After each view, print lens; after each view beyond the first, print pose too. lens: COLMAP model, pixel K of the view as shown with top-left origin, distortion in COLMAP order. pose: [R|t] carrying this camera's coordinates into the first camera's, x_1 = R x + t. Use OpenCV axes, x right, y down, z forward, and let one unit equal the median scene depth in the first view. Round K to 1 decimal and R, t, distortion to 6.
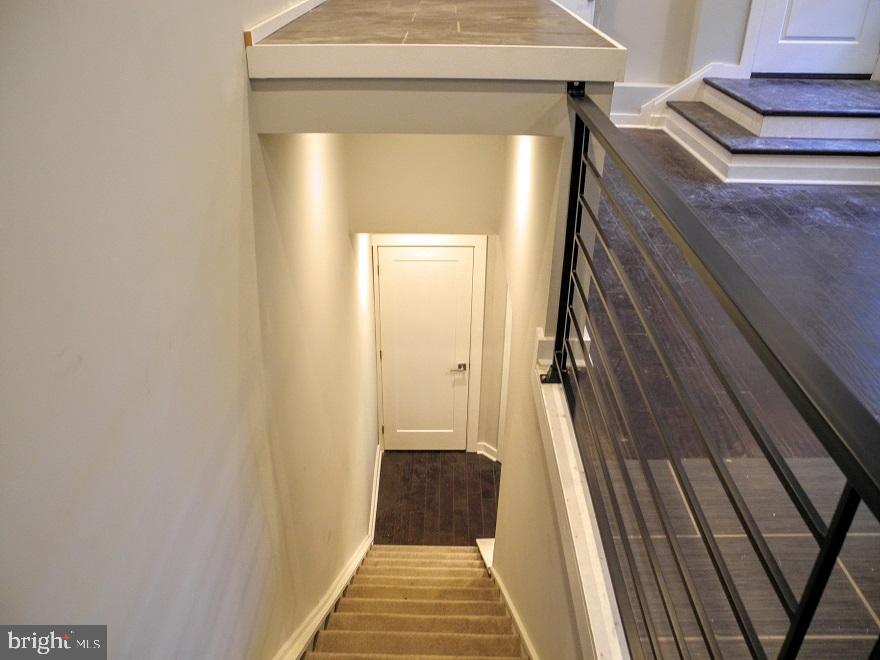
lens RADIAL K [[730.5, 0, 424.2], [0, 730.5, 330.5], [0, 0, 1]] dist [-0.150343, 0.140086]
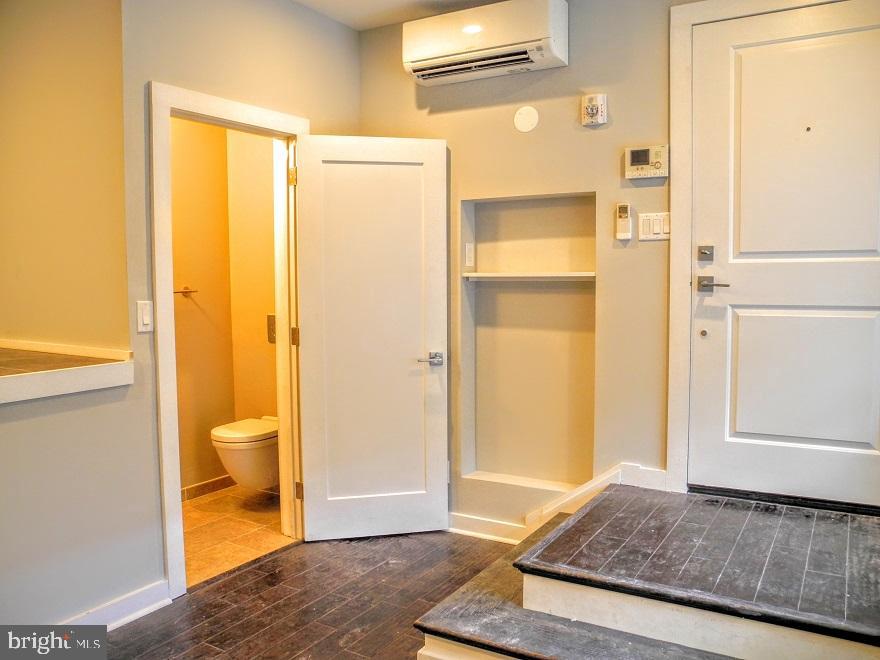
lens RADIAL K [[730.5, 0, 424.2], [0, 730.5, 330.5], [0, 0, 1]] dist [-0.150343, 0.140086]
pose [[0.863527, 0.030004, -0.503410, 0.682458], [-0.239013, 0.903343, -0.356151, -0.251509], [0.444066, 0.427868, 0.787232, 0.425298]]
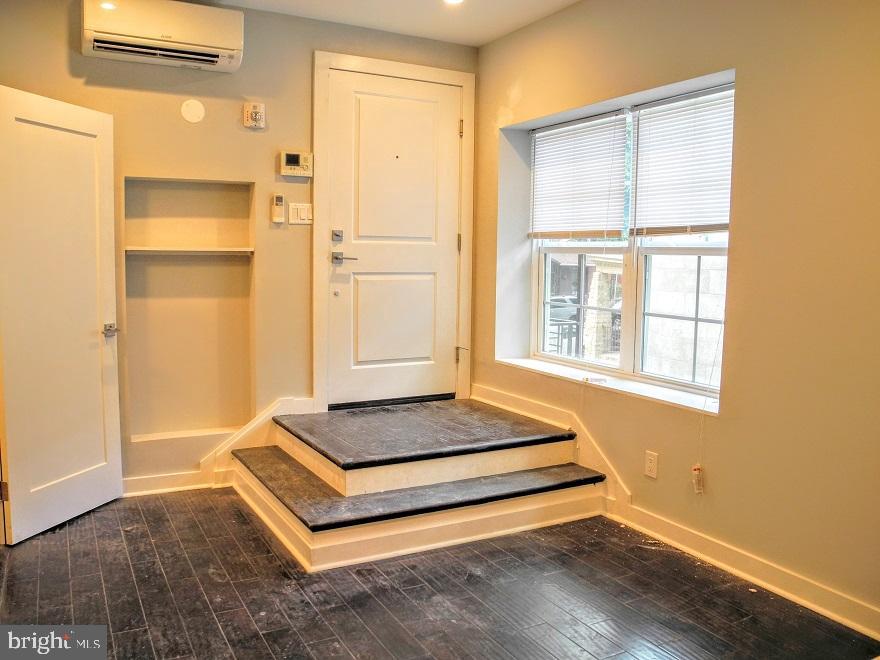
lens RADIAL K [[730.5, 0, 424.2], [0, 730.5, 330.5], [0, 0, 1]] dist [-0.150343, 0.140086]
pose [[0.873121, -0.037448, 0.486063, 0.178353], [0.226345, 0.914204, -0.336152, -0.157457], [-0.431773, 0.403519, 0.806687, 0.268951]]
